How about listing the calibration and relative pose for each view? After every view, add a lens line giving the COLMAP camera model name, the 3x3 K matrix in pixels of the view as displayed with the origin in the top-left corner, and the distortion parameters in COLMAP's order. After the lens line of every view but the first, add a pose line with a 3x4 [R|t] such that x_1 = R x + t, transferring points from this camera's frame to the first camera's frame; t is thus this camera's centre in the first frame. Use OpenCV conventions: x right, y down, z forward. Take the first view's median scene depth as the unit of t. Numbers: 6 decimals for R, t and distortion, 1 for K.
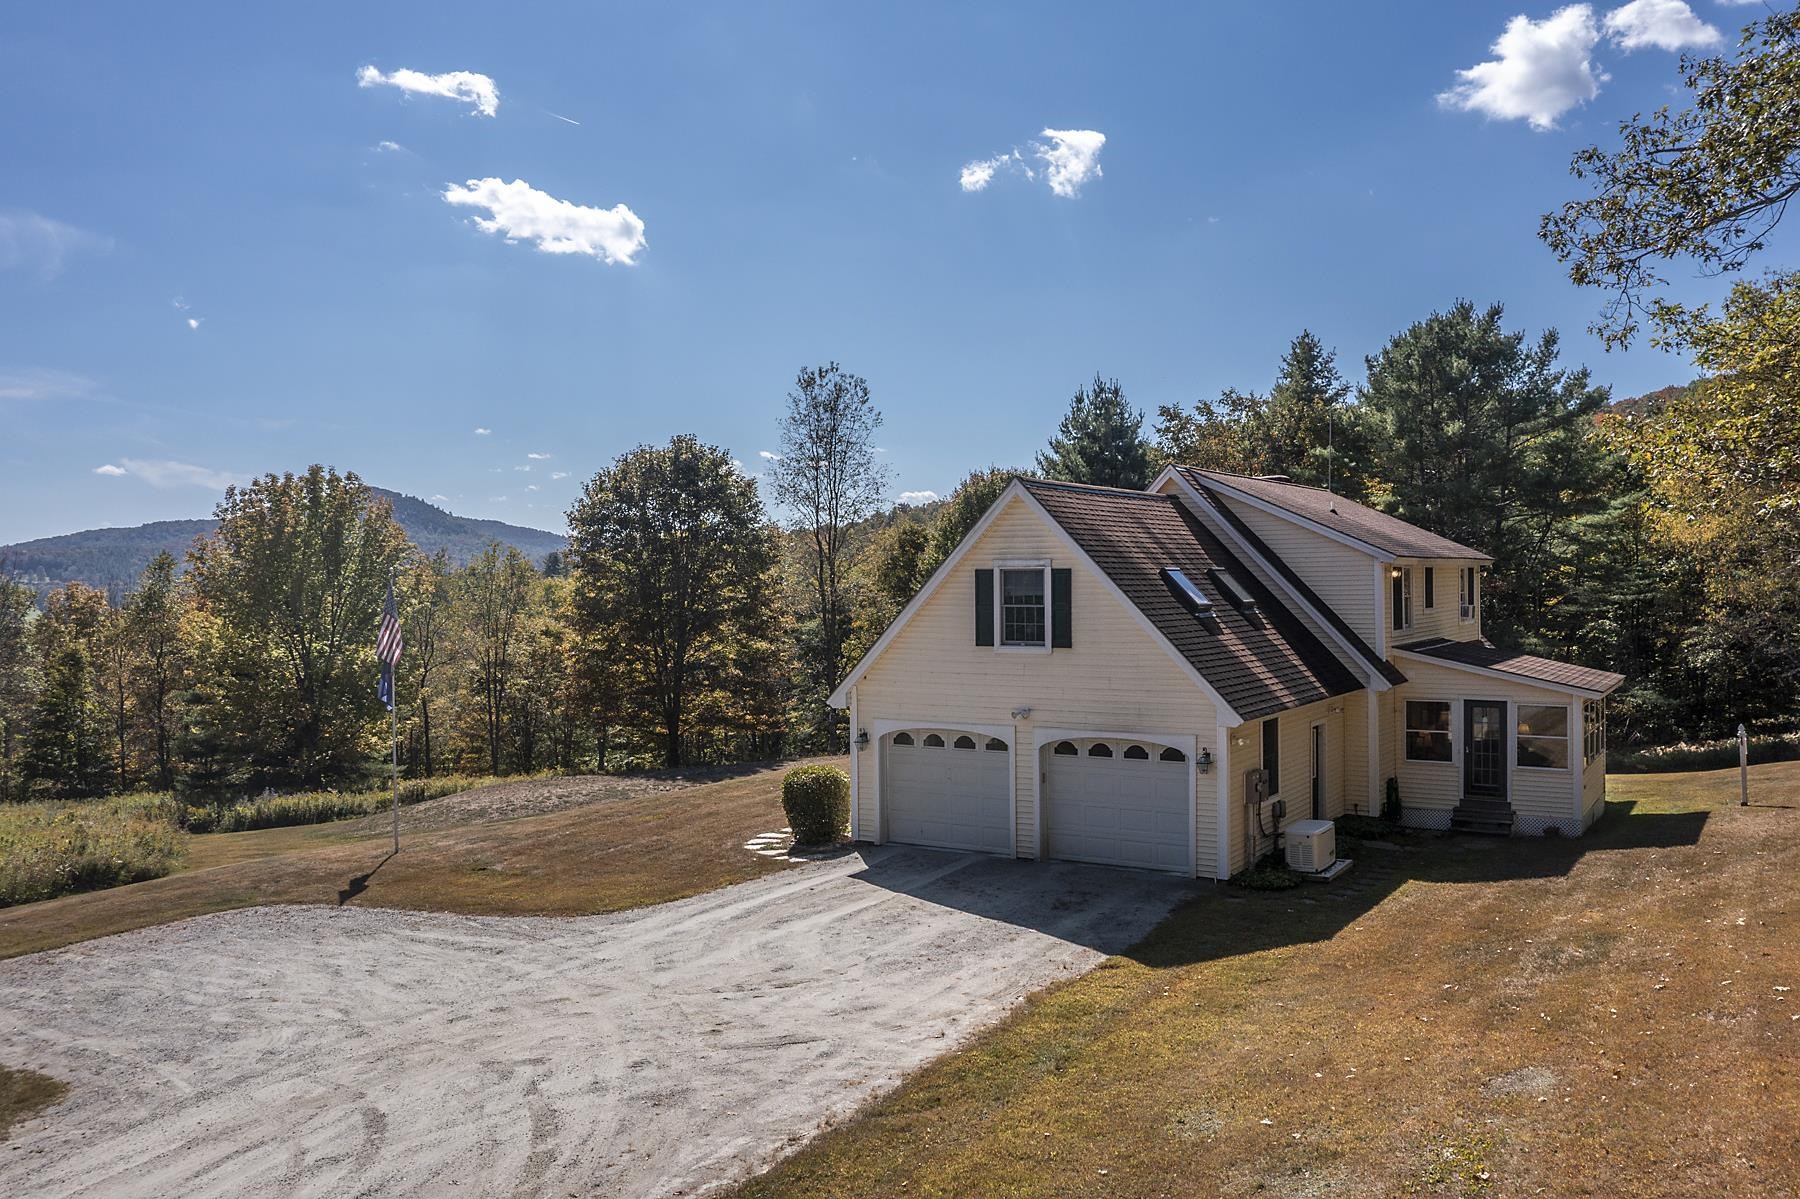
lens RADIAL K [[1406.9, 0, 900.7], [0, 1406.9, 564.6], [0, 0, 1]] dist [-0.005082, 0.003603]
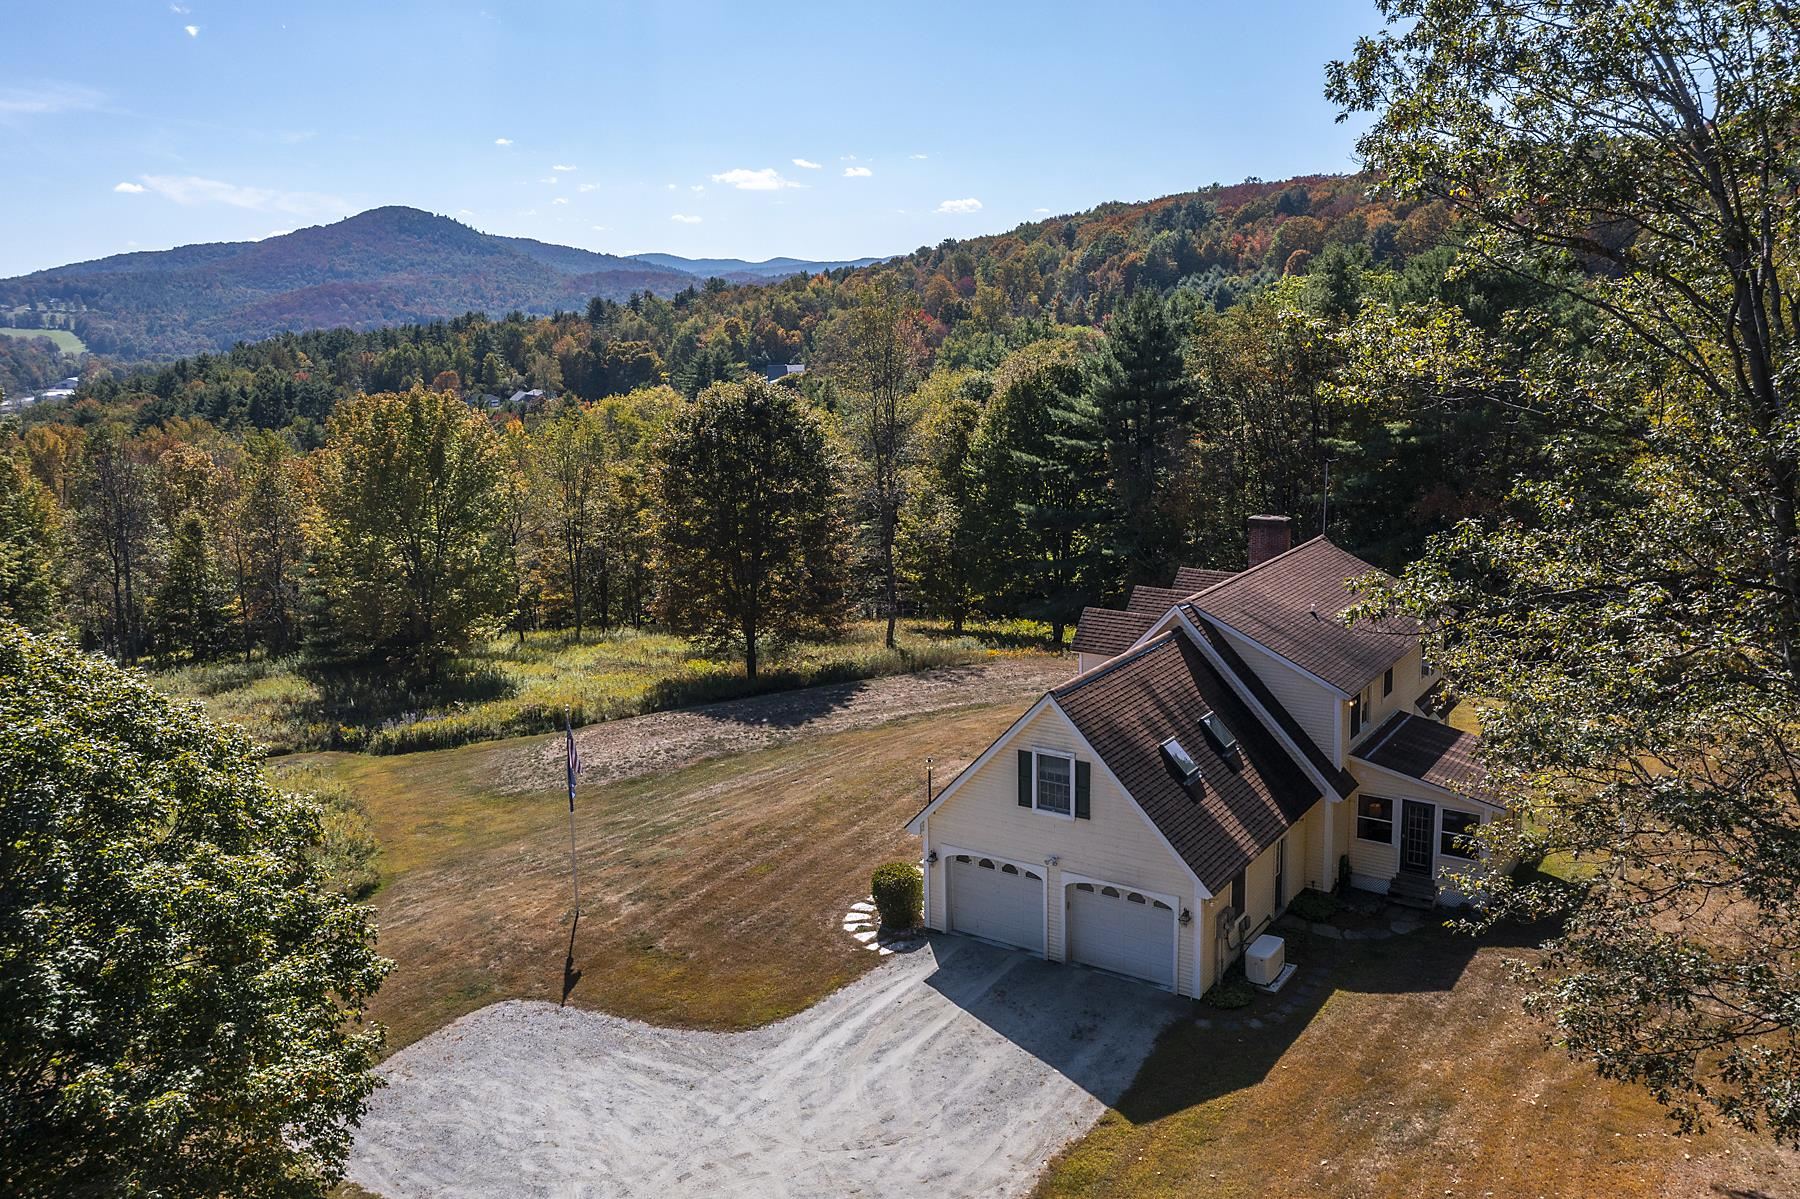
lens RADIAL K [[1448.3, 0, 904.9], [0, 1448.3, 474.7], [0, 0, 1]] dist [-0.006777, -0.001322]
pose [[0.999559, -0.004945, -0.029288, -0.012259], [0.009007, 0.990082, 0.140205, -0.444812], [0.028305, -0.140407, 0.989689, -0.313149]]
